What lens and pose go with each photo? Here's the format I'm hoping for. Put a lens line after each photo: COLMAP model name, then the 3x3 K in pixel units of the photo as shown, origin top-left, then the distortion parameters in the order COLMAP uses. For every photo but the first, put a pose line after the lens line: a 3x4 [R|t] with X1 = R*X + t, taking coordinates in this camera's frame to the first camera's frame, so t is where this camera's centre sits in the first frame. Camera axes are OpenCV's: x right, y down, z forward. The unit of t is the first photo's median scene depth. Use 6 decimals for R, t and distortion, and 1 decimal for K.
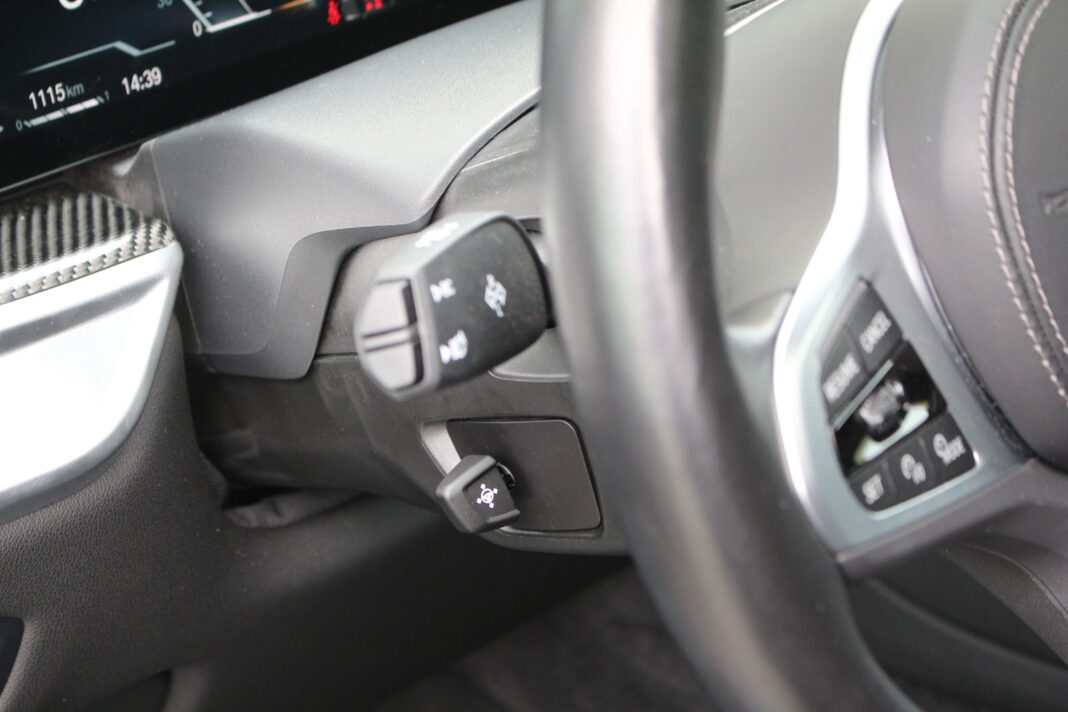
lens RADIAL K [[2429.5, 0, 534.0], [0, 2429.5, 356.0], [0, 0, 1]] dist [-0.010600, -0.229127]
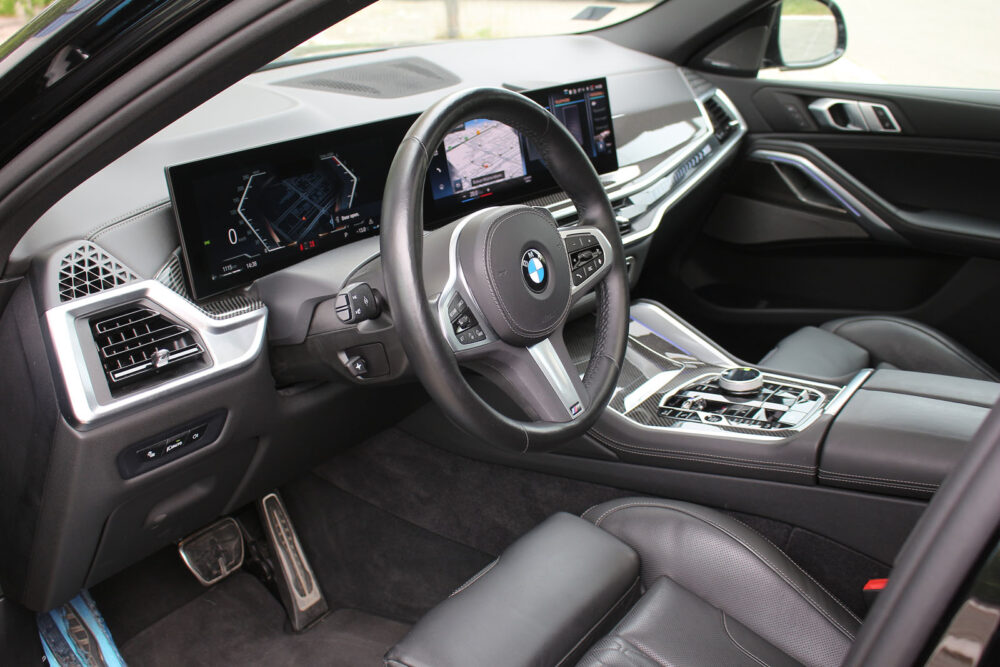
lens RADIAL K [[1081.8, 0, 500.0], [0, 1081.8, 333.5], [0, 0, 1]] dist [-0.119335, -0.000071]
pose [[0.981307, -0.031971, 0.189776, -0.118236], [0.054648, 0.991804, -0.115491, 0.209336], [-0.184528, 0.123703, 0.975011, -0.656069]]
